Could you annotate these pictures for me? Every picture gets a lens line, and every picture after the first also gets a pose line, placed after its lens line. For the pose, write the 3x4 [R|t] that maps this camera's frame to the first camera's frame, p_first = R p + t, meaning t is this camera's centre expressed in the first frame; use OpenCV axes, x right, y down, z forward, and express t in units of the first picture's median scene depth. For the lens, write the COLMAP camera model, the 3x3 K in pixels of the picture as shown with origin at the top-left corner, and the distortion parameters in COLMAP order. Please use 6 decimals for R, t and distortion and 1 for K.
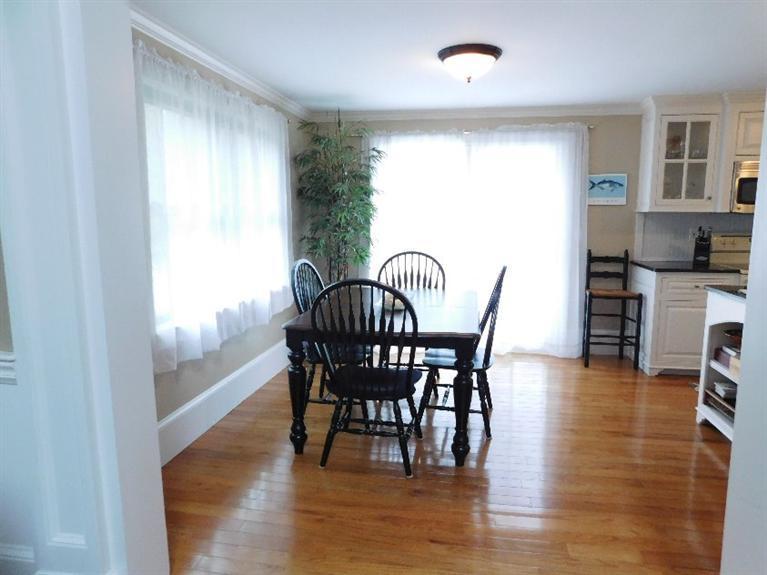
lens RADIAL K [[506.5, 0, 389.9], [0, 506.5, 285.2], [0, 0, 1]] dist [-0.076322, 0.062214]
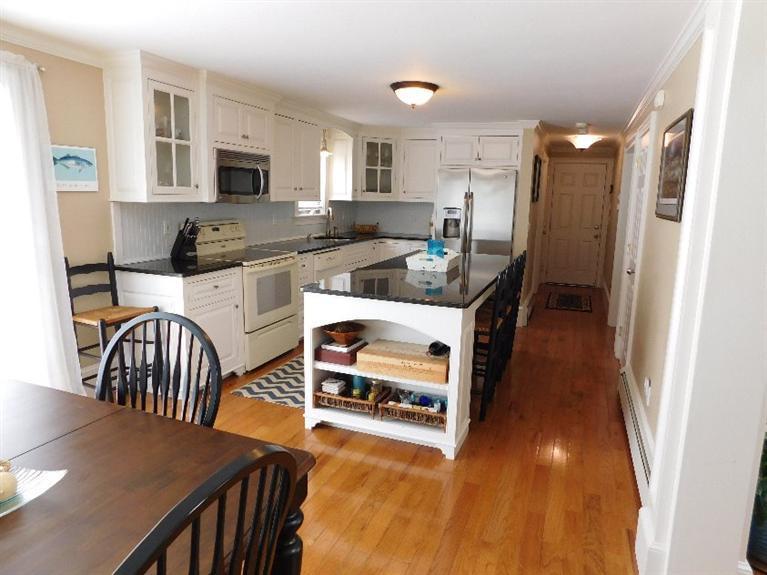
lens RADIAL K [[506.5, 0, 389.9], [0, 506.5, 285.2], [0, 0, 1]] dist [-0.076322, 0.062214]
pose [[0.200893, -0.156797, 0.966983, -0.169497], [0.116824, 0.983898, 0.135269, -0.075852], [-0.972622, 0.085793, 0.215975, 0.447833]]
